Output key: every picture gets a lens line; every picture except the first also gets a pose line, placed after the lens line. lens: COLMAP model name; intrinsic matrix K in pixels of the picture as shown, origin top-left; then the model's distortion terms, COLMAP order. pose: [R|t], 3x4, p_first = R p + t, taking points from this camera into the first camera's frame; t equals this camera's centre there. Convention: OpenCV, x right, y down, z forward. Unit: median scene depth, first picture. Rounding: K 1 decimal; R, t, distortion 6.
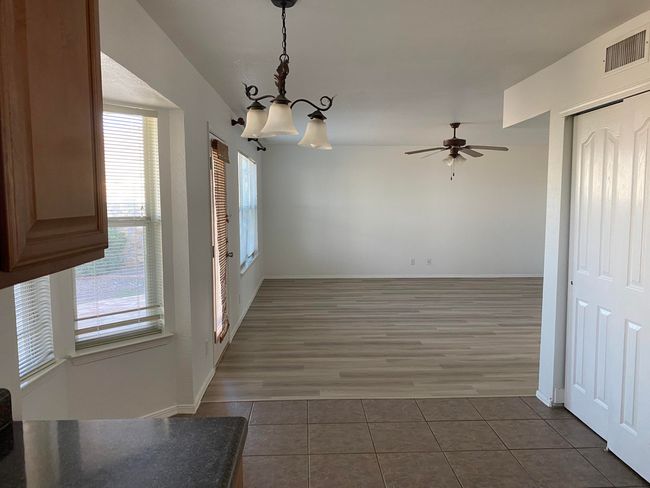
lens RADIAL K [[498.2, 0, 325.0], [0, 498.2, 244.0], [0, 0, 1]] dist [0.003183, -0.002920]
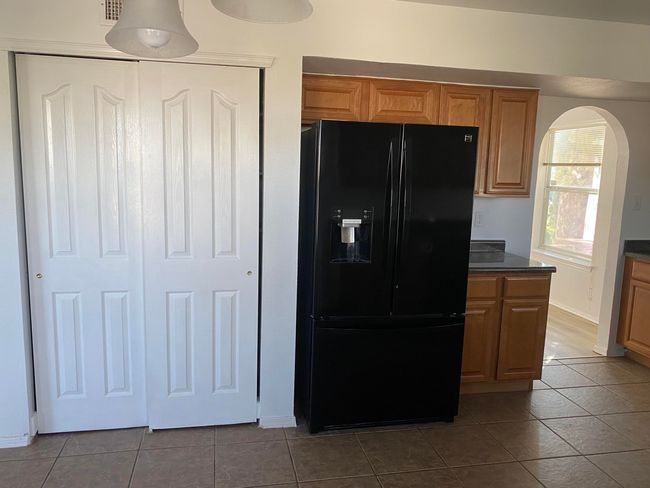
lens RADIAL K [[498.2, 0, 325.0], [0, 498.2, 244.0], [0, 0, 1]] dist [0.003183, -0.002920]
pose [[-0.158972, -0.160289, 0.974184, -0.191087], [0.055711, 0.983704, 0.170946, -0.047359], [-0.985710, 0.081448, -0.147452, 0.398358]]
